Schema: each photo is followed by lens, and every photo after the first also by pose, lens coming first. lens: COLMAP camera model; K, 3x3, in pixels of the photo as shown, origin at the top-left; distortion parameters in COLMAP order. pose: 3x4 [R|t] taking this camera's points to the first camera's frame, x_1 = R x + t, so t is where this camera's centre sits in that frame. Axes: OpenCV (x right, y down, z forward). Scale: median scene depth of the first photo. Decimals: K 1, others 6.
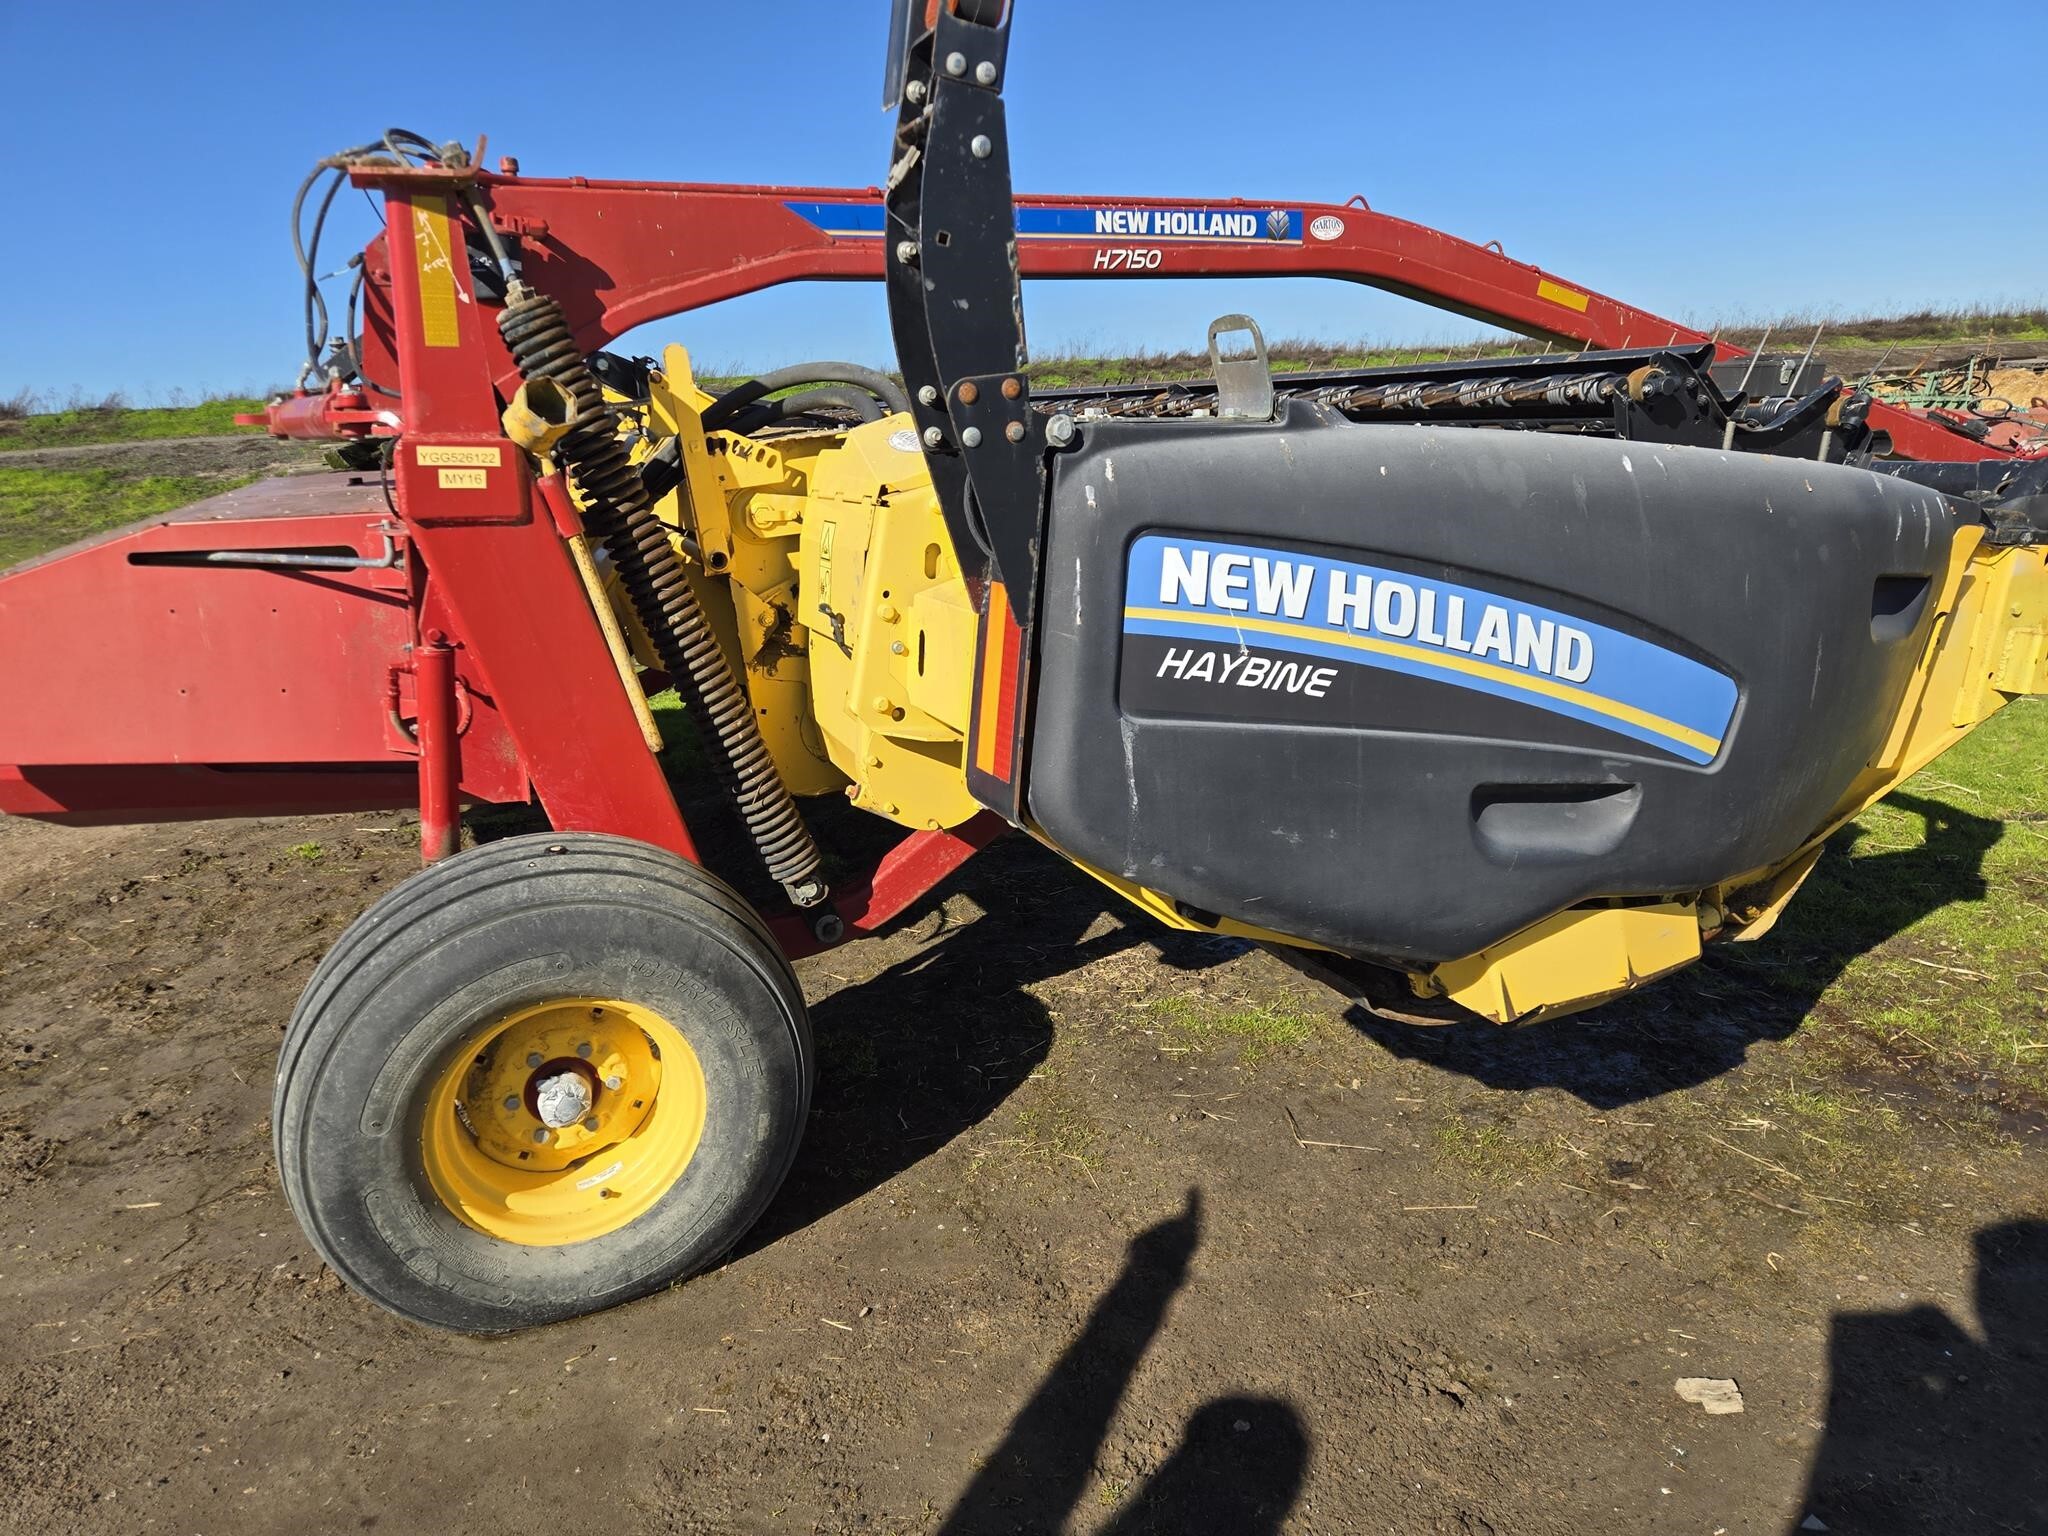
lens RADIAL K [[1466.4, 0, 1099.4], [0, 1466.4, 768.5], [0, 0, 1]] dist [0.117967, -0.113321]
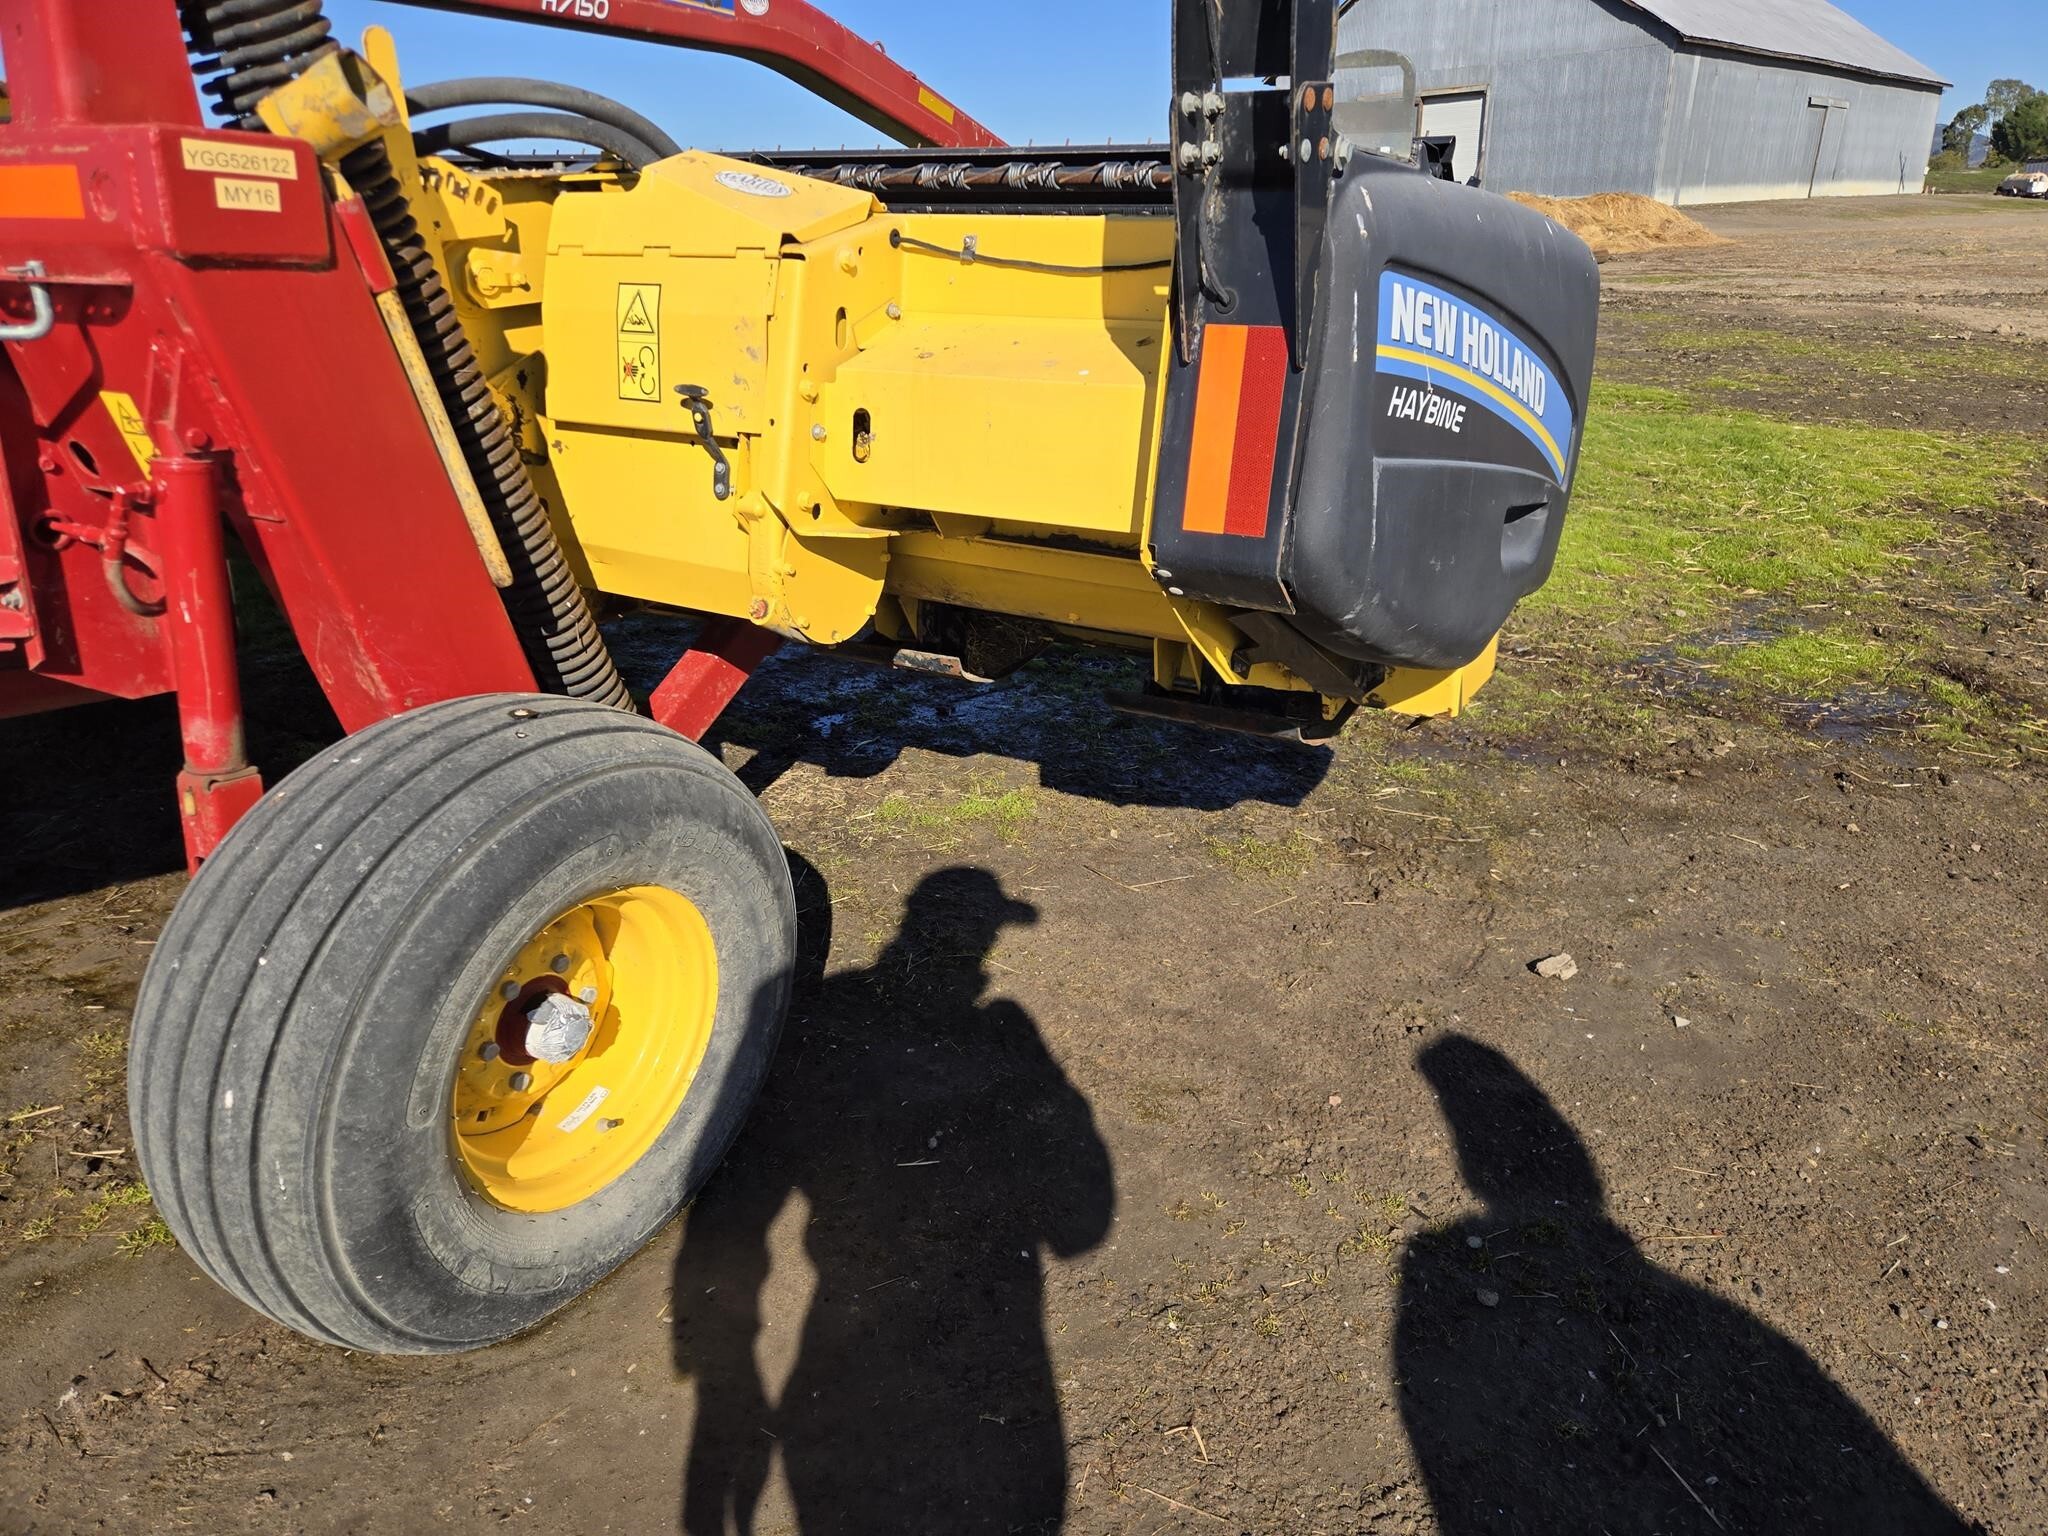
lens RADIAL K [[1385.2, 0, 995.3], [0, 1385.2, 786.0], [0, 0, 1]] dist [0.066340, -0.055224]
pose [[0.785549, -0.185394, 0.590374, -0.624346], [0.111794, 0.980884, 0.159274, 0.004107], [-0.608617, -0.059117, 0.791259, 0.294502]]
